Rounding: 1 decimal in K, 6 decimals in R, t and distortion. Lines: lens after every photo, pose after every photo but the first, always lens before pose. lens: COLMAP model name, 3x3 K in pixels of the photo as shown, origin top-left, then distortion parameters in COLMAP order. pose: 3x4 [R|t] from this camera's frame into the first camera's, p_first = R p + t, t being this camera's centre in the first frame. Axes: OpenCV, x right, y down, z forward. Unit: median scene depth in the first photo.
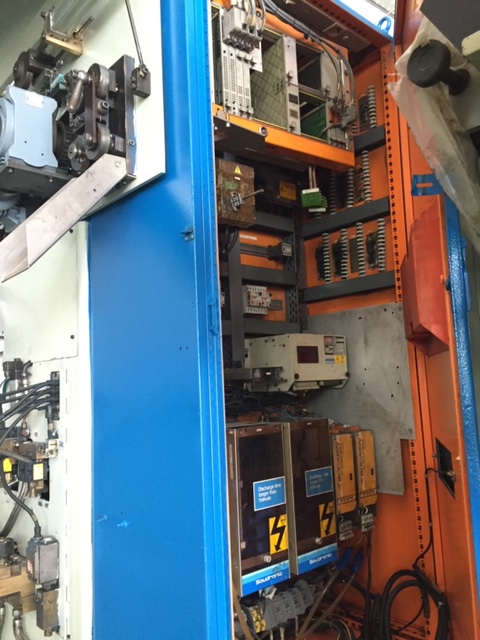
lens RADIAL K [[548.9, 0, 240.0], [0, 548.9, 320.0], [0, 0, 1]] dist [0.089864, -0.109754]
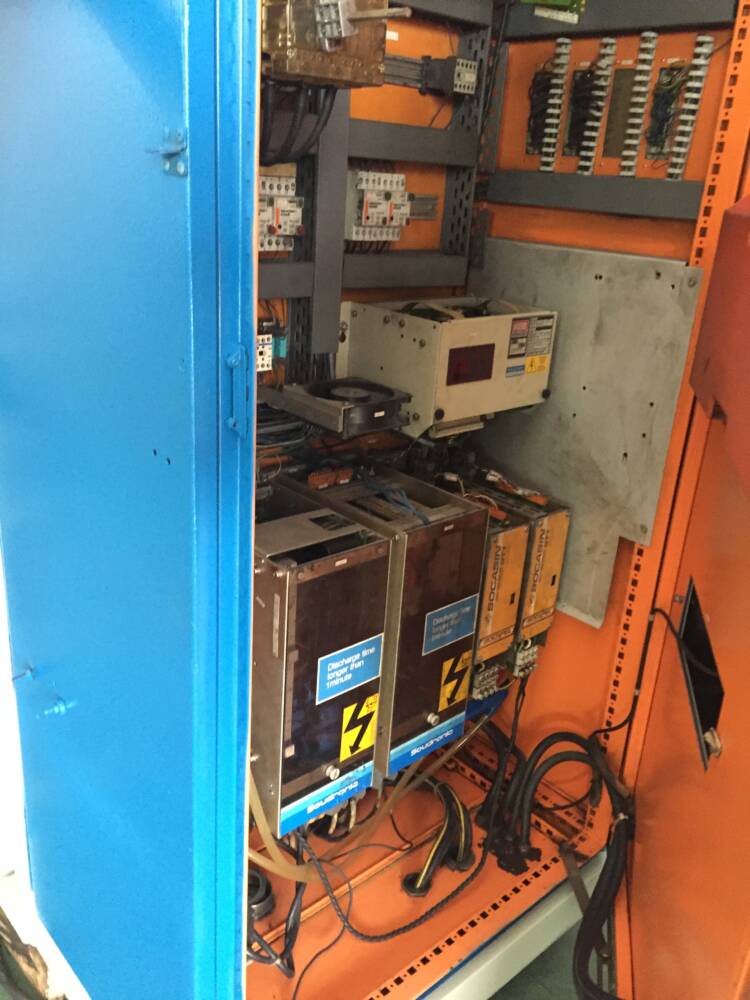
lens RADIAL K [[857.7, 0, 375.0], [0, 857.7, 500.0], [0, 0, 1]] dist [0.089864, -0.109754]
pose [[0.993990, 0.098782, 0.047173, 0.020696], [-0.109392, 0.880330, 0.461577, -0.176183], [0.004068, -0.463963, 0.885845, 0.319857]]
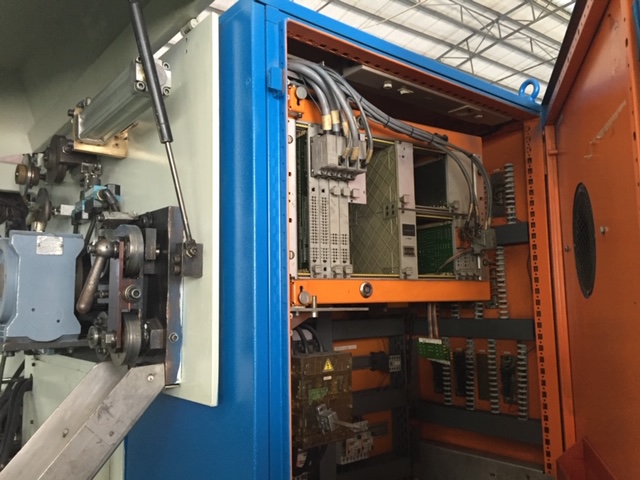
lens RADIAL K [[548.9, 0, 320.0], [0, 548.9, 240.0], [0, 0, 1]] dist [0.089864, -0.109754]
pose [[0.999005, 0.019134, -0.040289, 0.009107], [-0.019112, 0.999817, 0.000923, -0.370653], [0.040299, -0.000152, 0.999188, 0.267061]]
